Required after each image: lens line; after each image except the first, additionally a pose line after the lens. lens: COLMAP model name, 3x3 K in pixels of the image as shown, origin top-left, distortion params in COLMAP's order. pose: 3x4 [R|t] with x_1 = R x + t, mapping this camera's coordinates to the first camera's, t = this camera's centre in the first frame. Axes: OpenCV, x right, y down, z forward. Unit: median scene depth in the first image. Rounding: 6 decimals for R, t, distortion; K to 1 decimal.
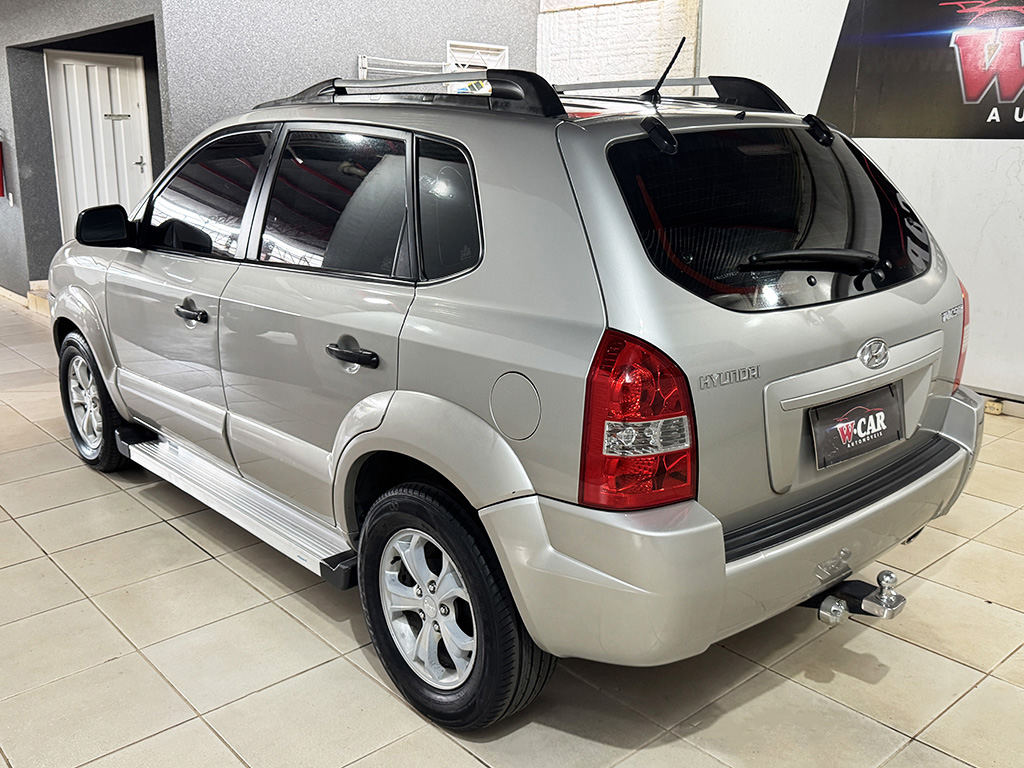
lens RADIAL K [[955.8, 0, 514.8], [0, 955.8, 392.7], [0, 0, 1]] dist [0.020465, 0.000000]
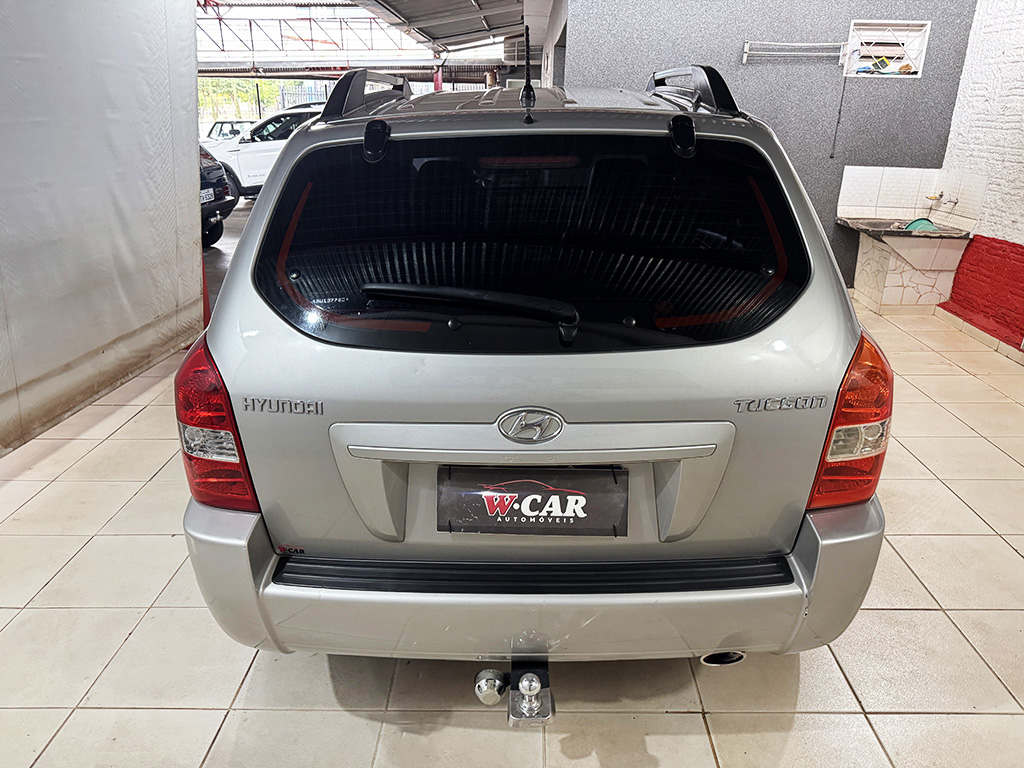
lens RADIAL K [[727.1, 0, 508.8], [0, 727.1, 379.8], [0, 0, 1]] dist [0.024153, -0.025506]
pose [[0.736921, 0.240293, -0.631828, 0.710533], [-0.176558, 0.970661, 0.163232, -0.168397], [0.652515, -0.008734, 0.757726, 0.490927]]
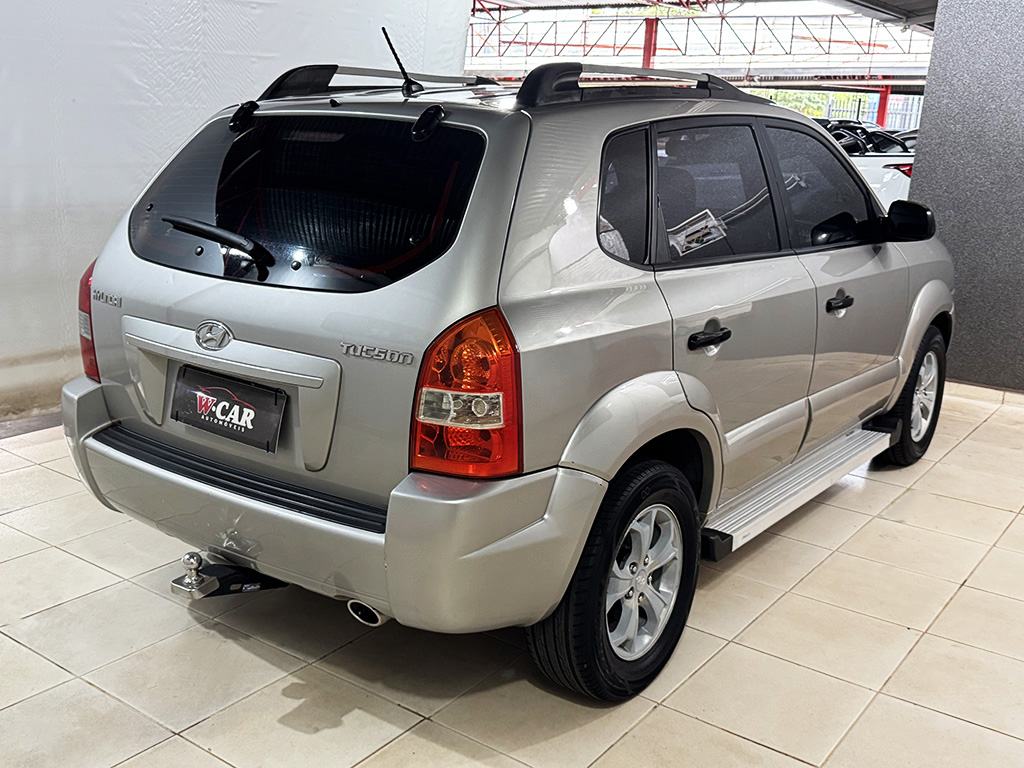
lens RADIAL K [[1029.5, 0, 513.9], [0, 1029.5, 373.4], [0, 0, 1]] dist [0.022484, 0.000000]
pose [[0.219110, 0.249092, -0.943368, 1.410693], [-0.290402, 0.939694, 0.180672, -0.278308], [0.931481, 0.234369, 0.278233, 0.953909]]
